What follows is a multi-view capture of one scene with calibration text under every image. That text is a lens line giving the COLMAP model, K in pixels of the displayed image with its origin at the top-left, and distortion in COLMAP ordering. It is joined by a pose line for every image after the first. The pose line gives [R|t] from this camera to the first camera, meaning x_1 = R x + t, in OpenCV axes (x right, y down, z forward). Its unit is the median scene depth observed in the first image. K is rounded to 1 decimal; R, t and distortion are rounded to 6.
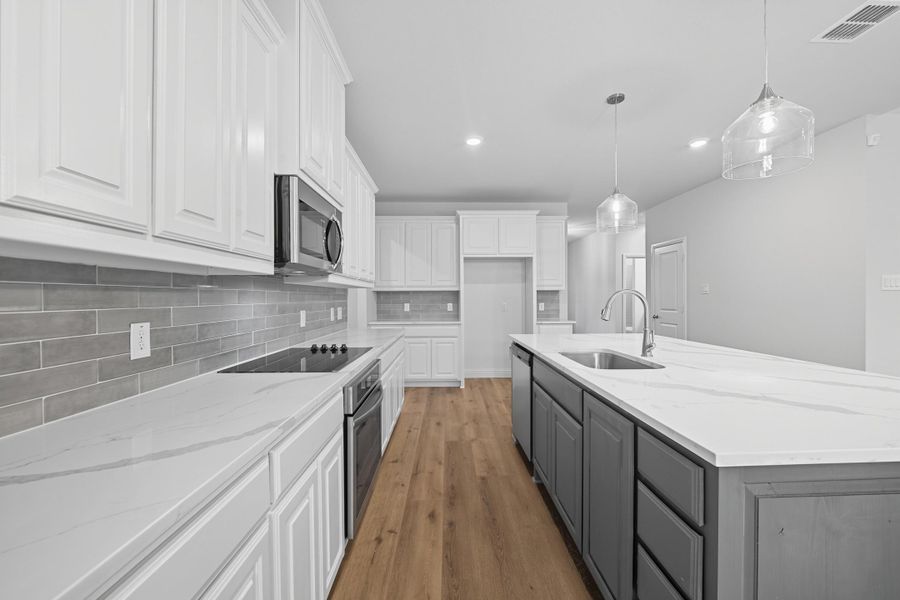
lens RADIAL K [[360.2, 0, 456.5], [0, 360.2, 299.2], [0, 0, 1]] dist [-0.005858, -0.000882]
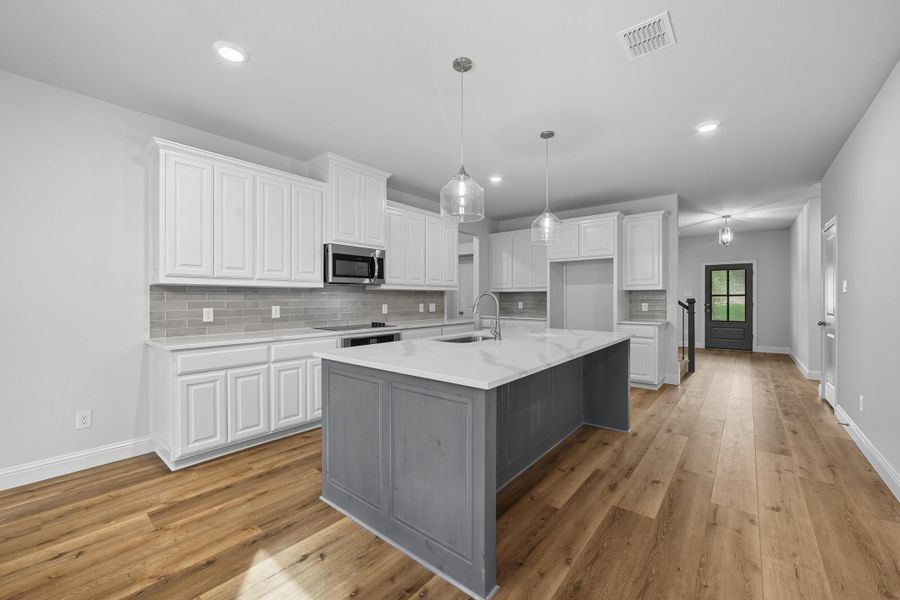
lens RADIAL K [[360.2, 0, 454.7], [0, 360.2, 298.6], [0, 0, 1]] dist [-0.005858, -0.000882]
pose [[0.757795, 0.004917, -0.652474, 1.000976], [-0.004560, 0.999987, 0.002240, -0.002492], [0.652477, 0.001277, 0.757807, -0.127563]]
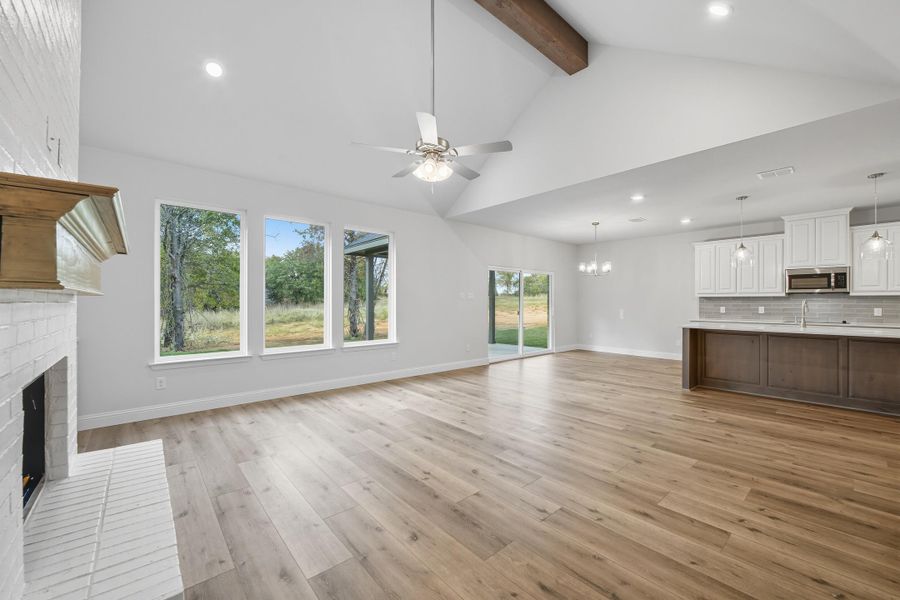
lens RADIAL K [[360.2, 0, 449.8], [0, 360.2, 292.1], [0, 0, 1]] dist [-0.005858, -0.000882]
pose [[-0.773502, -0.012880, -0.633662, 2.854692], [-0.000066, 0.999795, -0.020241, -0.018830], [0.633793, -0.015614, -0.773345, 1.023756]]
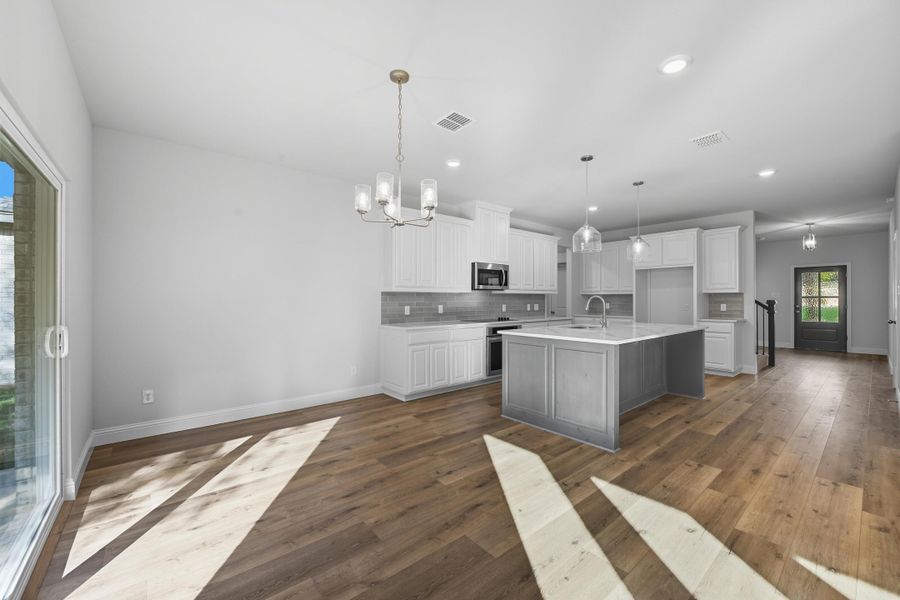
lens RADIAL K [[360.2, 0, 454.9], [0, 360.2, 298.7], [0, 0, 1]] dist [-0.005858, -0.000882]
pose [[0.624778, 0.001930, -0.780800, 1.231053], [-0.003974, 0.999992, -0.000709, -0.003225], [0.780793, 0.003546, 0.624780, -0.744473]]
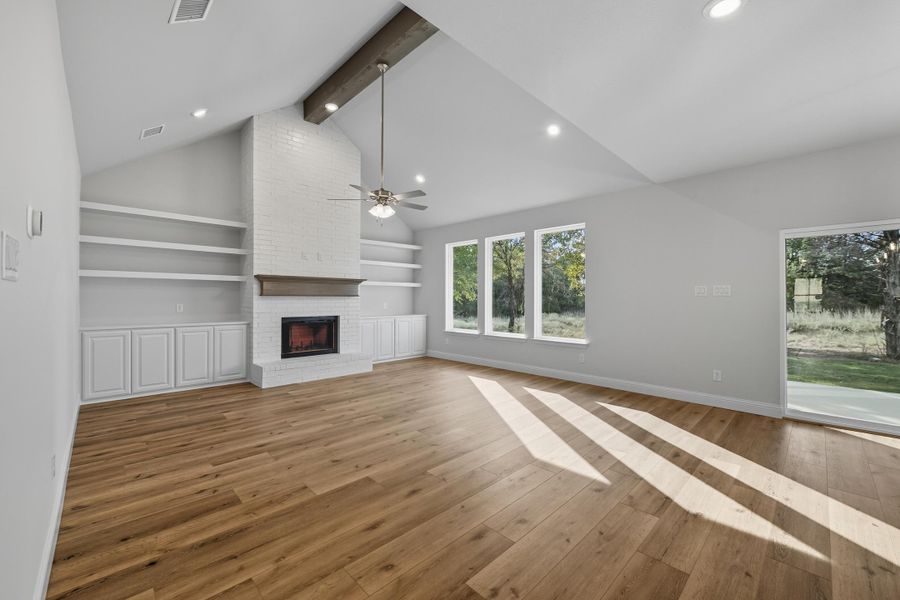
lens RADIAL K [[360.2, 0, 455.6], [0, 360.2, 299.0], [0, 0, 1]] dist [-0.005858, -0.000882]
pose [[-0.680739, 0.004042, 0.732515, 0.753602], [0.003662, 0.999991, -0.002115, -0.005139], [-0.732517, 0.001243, -0.680748, 1.001072]]
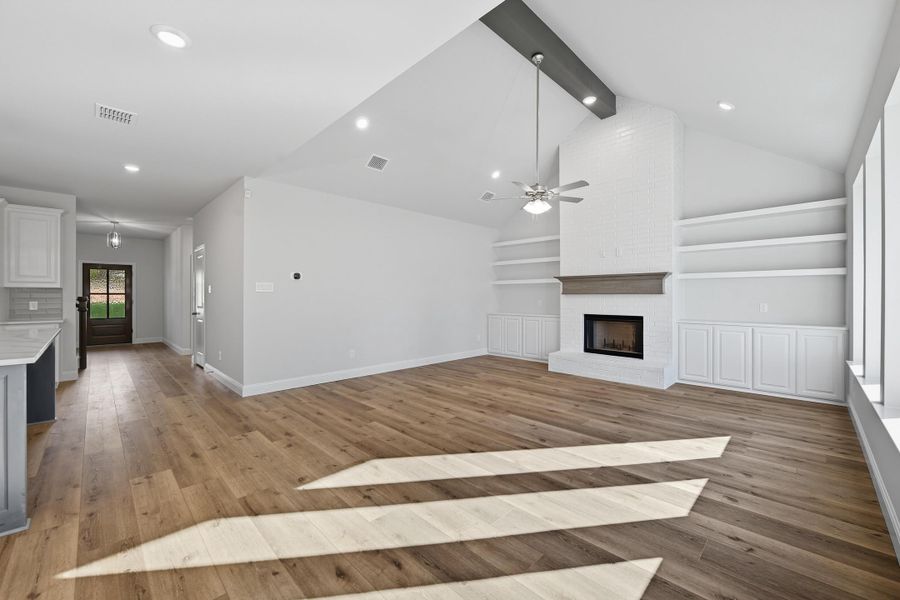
lens RADIAL K [[360.2, 0, 453.7], [0, 360.2, 296.7], [0, 0, 1]] dist [-0.005858, -0.000882]
pose [[0.727143, 0.006238, 0.686457, 0.812629], [-0.003449, 0.999979, -0.005434, 0.000363], [-0.686477, 0.001584, 0.727150, -0.783599]]
